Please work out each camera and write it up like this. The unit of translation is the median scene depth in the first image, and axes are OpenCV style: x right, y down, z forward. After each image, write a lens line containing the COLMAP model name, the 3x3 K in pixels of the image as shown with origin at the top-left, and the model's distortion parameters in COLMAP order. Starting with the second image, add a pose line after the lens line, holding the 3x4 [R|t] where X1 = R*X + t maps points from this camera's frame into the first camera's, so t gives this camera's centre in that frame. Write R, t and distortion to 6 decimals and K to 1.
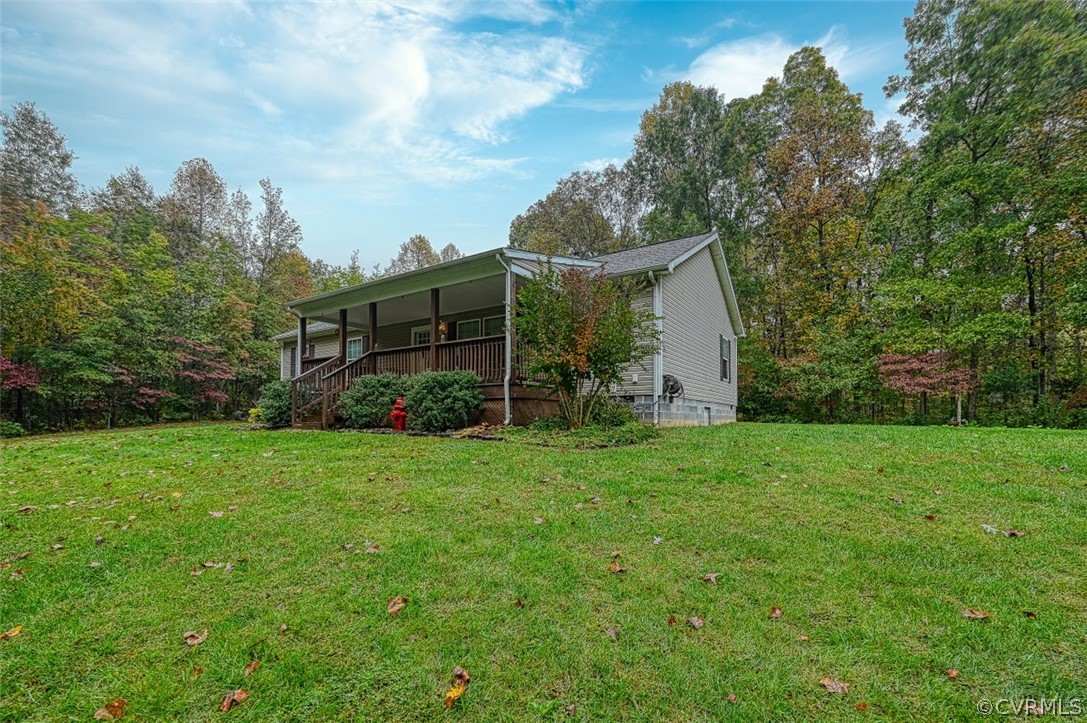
lens RADIAL K [[449.7, 0, 517.2], [0, 449.7, 389.7], [0, 0, 1]] dist [-0.000353, 0.000496]
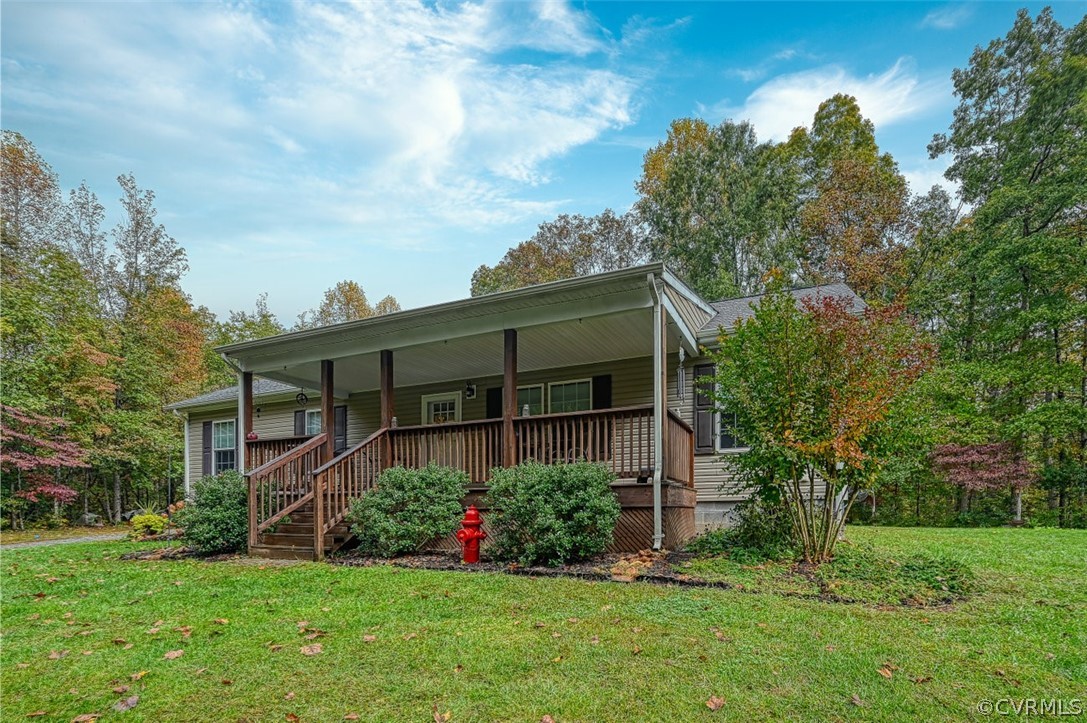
lens RADIAL K [[454.7, 0, 477.4], [0, 454.7, 485.4], [0, 0, 1]] dist [-0.000257, 0.000054]
pose [[0.978063, -0.003888, 0.208275, -0.230559], [-0.001408, 0.999680, 0.025274, -0.015719], [-0.208306, -0.025012, 0.977744, 0.247659]]
